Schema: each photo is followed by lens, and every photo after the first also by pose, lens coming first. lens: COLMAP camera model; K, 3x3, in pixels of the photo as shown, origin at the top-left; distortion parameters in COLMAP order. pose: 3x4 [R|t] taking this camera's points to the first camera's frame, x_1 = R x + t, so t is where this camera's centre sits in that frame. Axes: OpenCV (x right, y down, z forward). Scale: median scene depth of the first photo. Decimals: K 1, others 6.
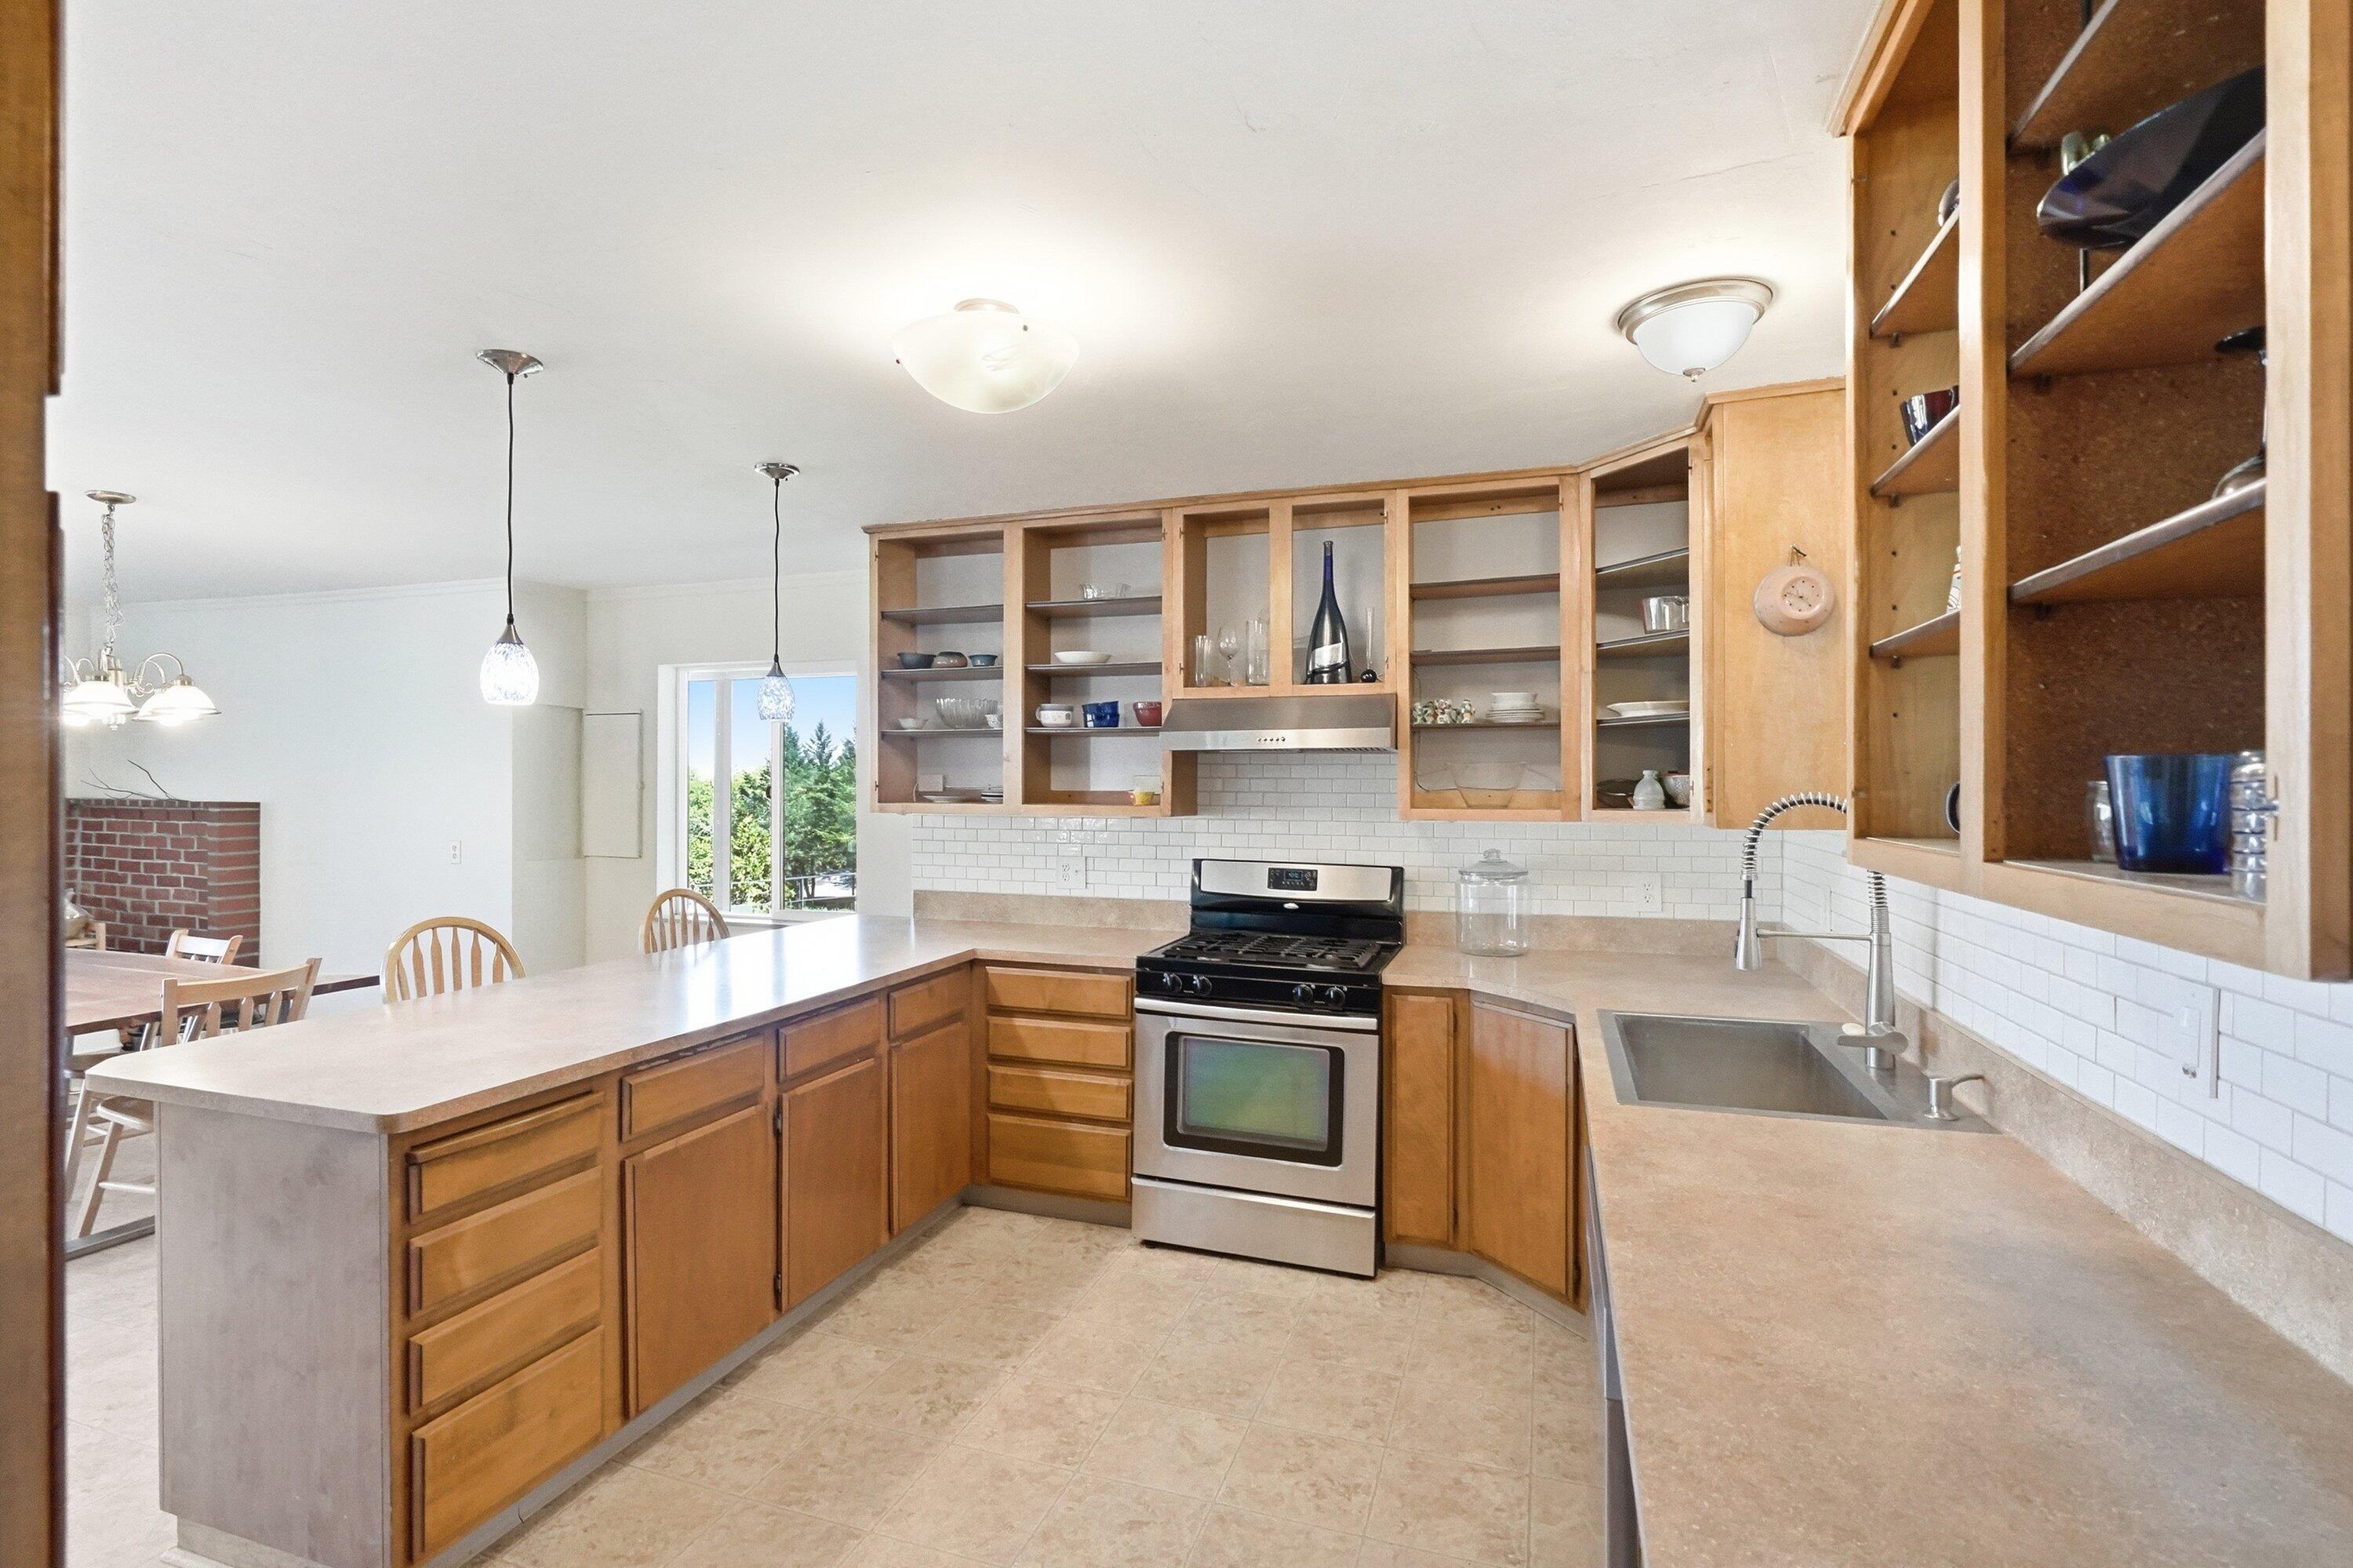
lens RADIAL K [[1052.5, 0, 1176.5], [0, 1052.5, 784.0], [0, 0, 1]] dist [0.000433, 0.000013]
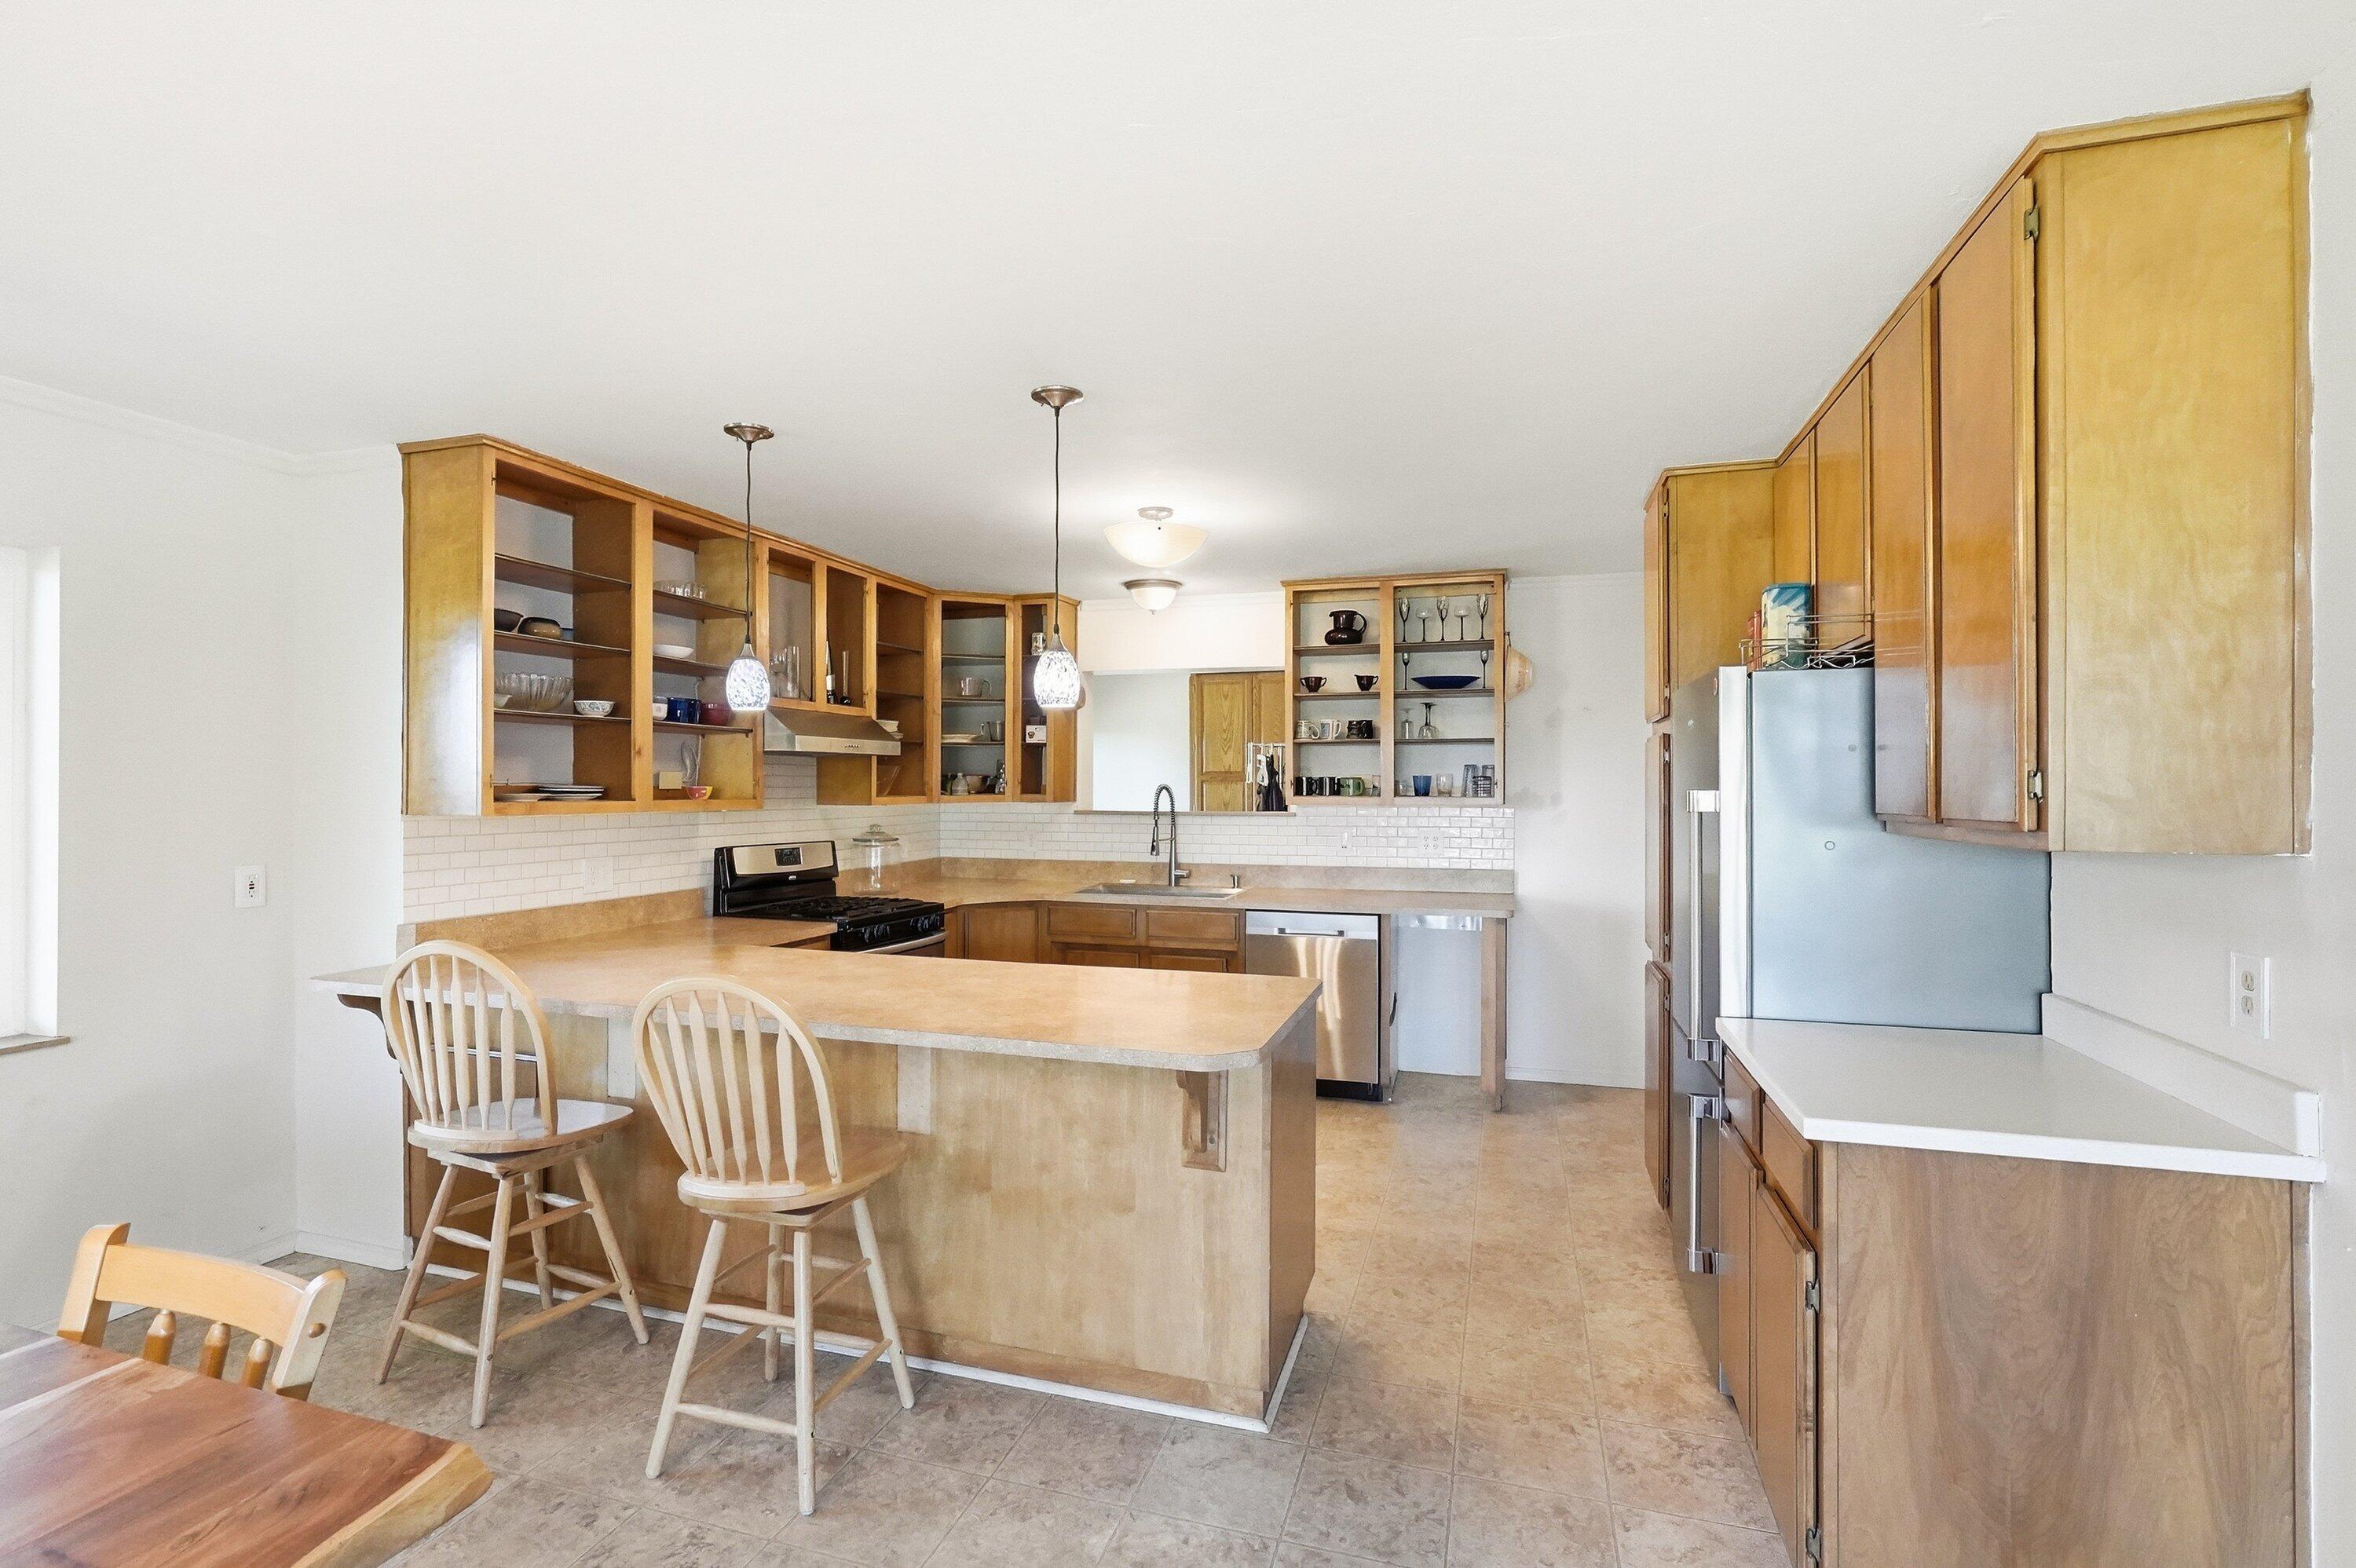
lens RADIAL K [[1093.2, 0, 1178.0], [0, 1093.2, 784.0], [0, 0, 1]] dist [0.000095, 0.000013]
pose [[-0.024630, -0.000250, 0.999697, -1.440266], [-0.001735, 0.999998, 0.000208, 0.004644], [-0.999695, -0.001730, -0.024630, 0.695377]]
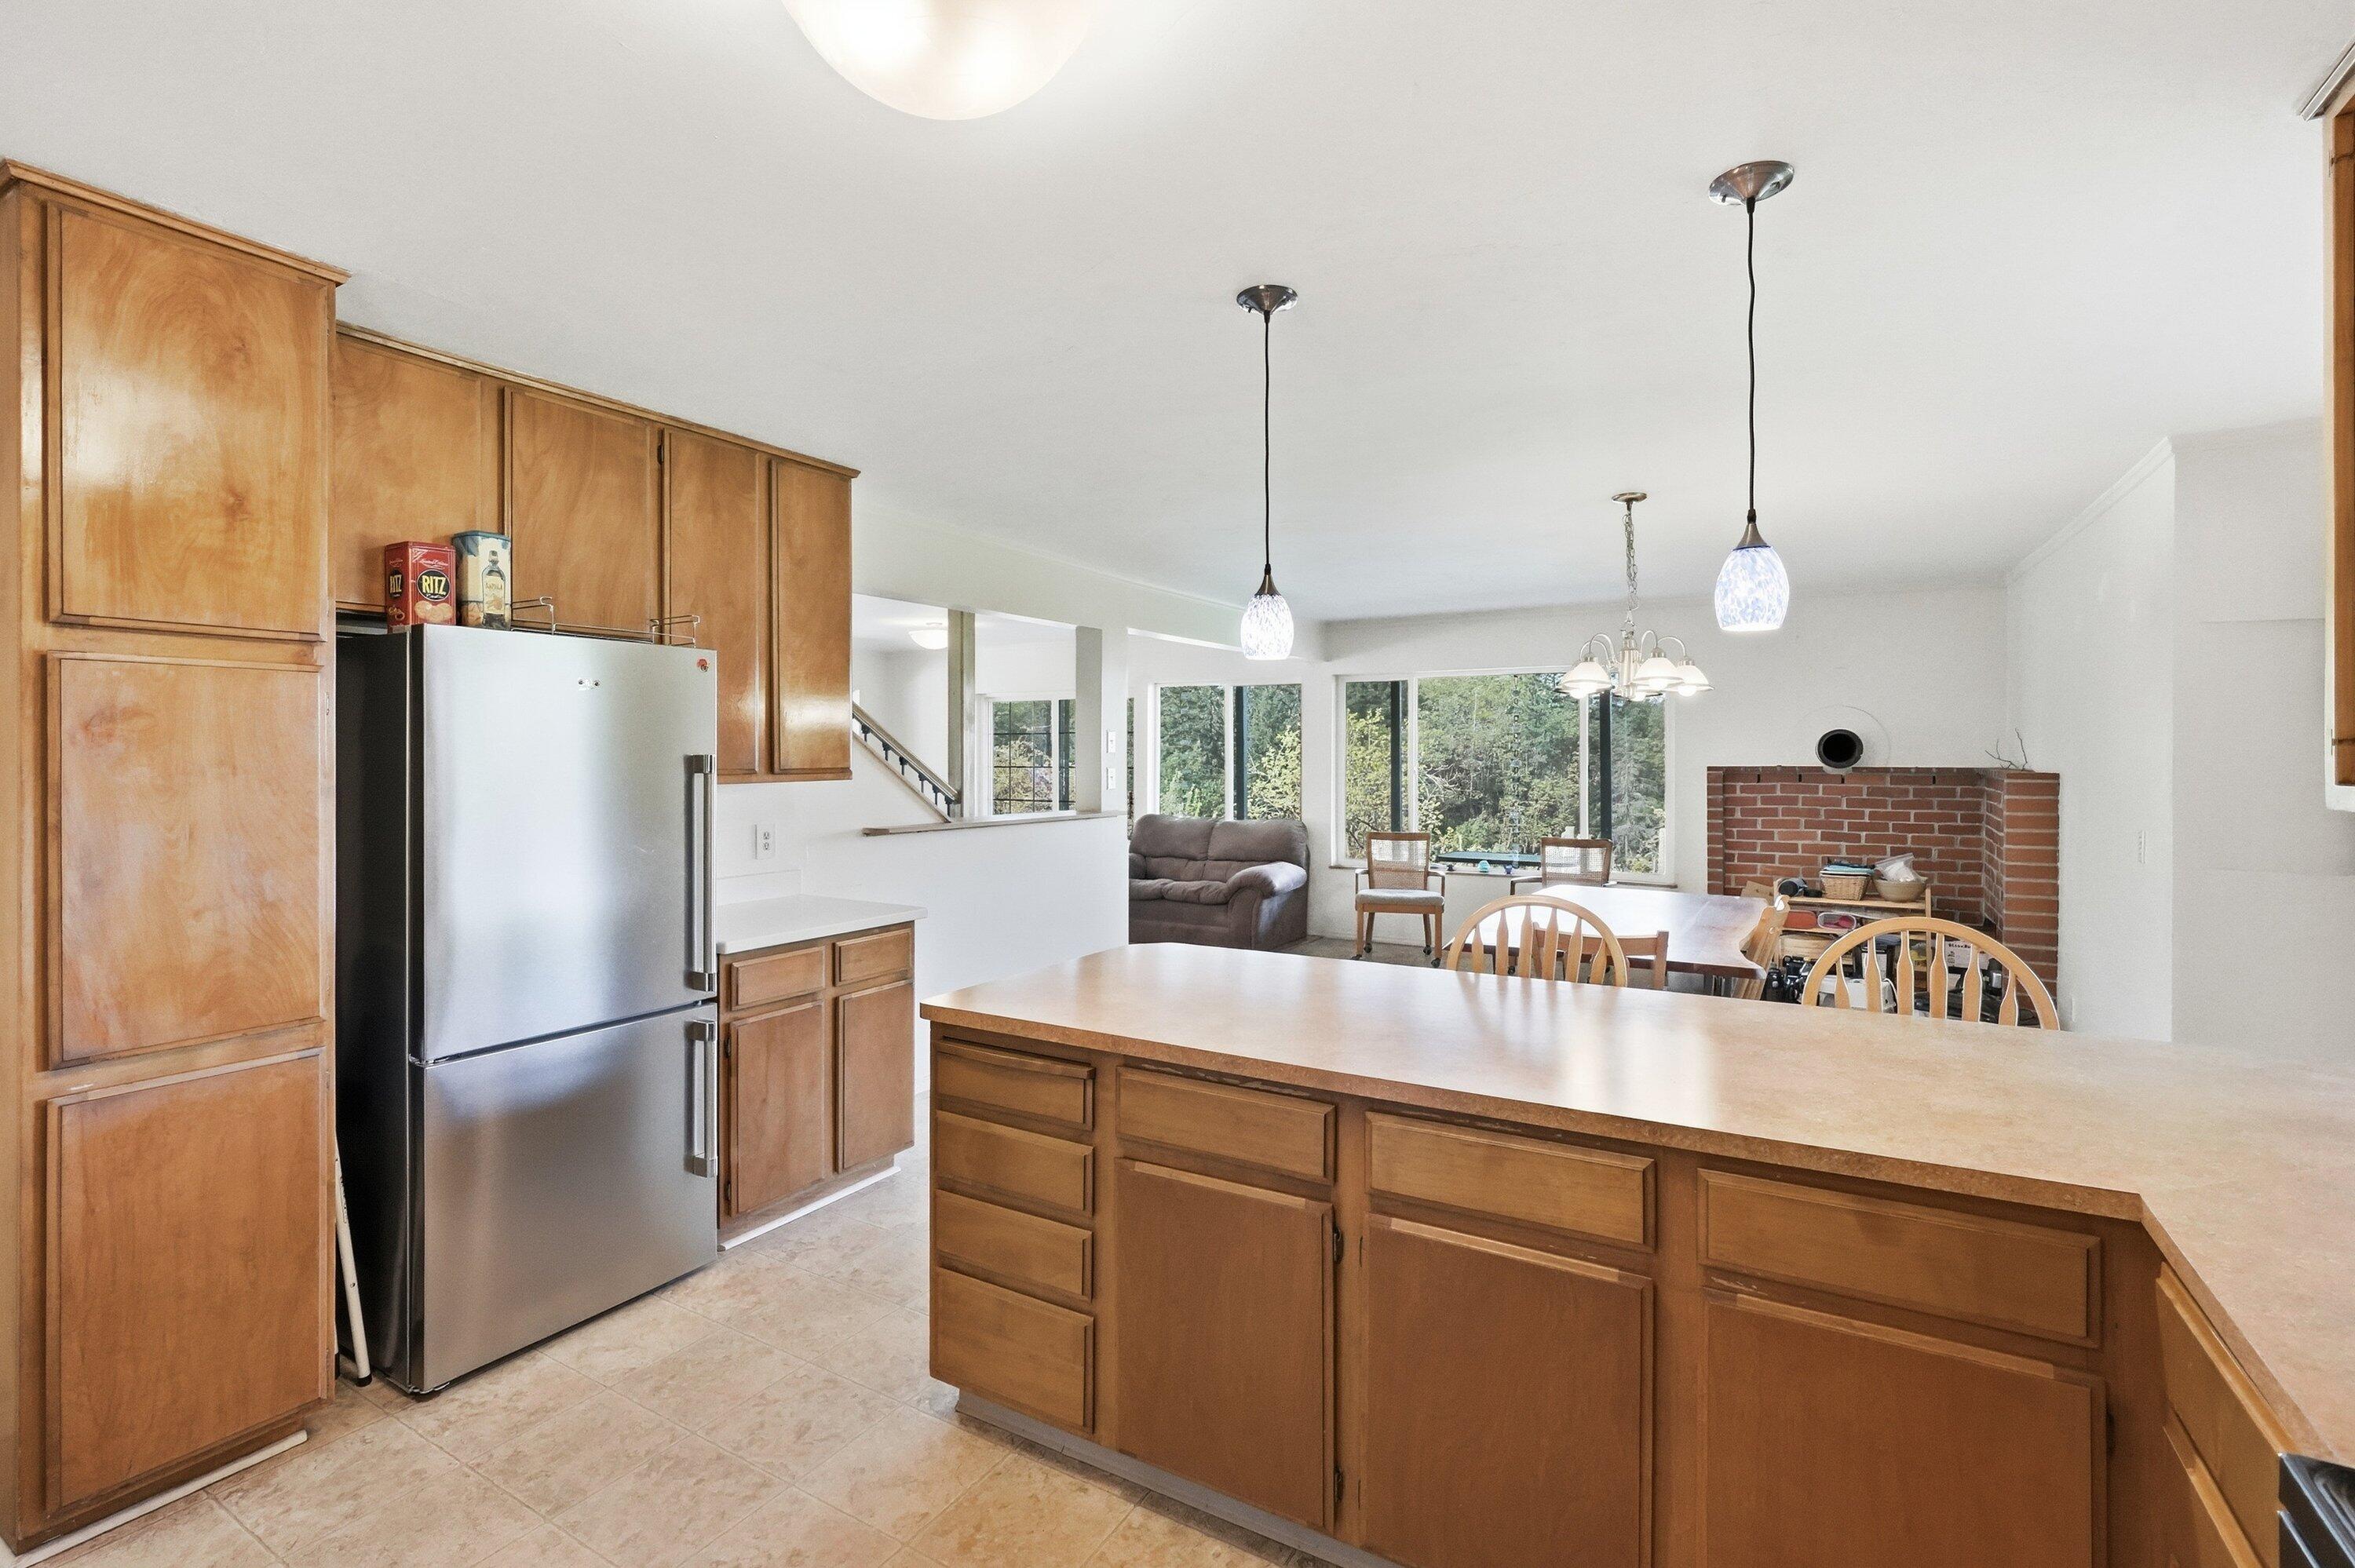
lens RADIAL K [[1081.0, 0, 1164.3], [0, 1081.0, 756.5], [0, 0, 1]] dist [-0.000791, -0.000036]
pose [[-0.209853, -0.003059, -0.977728, 0.264536], [0.000222, 0.999995, -0.003176, 0.011730], [0.977733, -0.000883, -0.209852, 0.870795]]
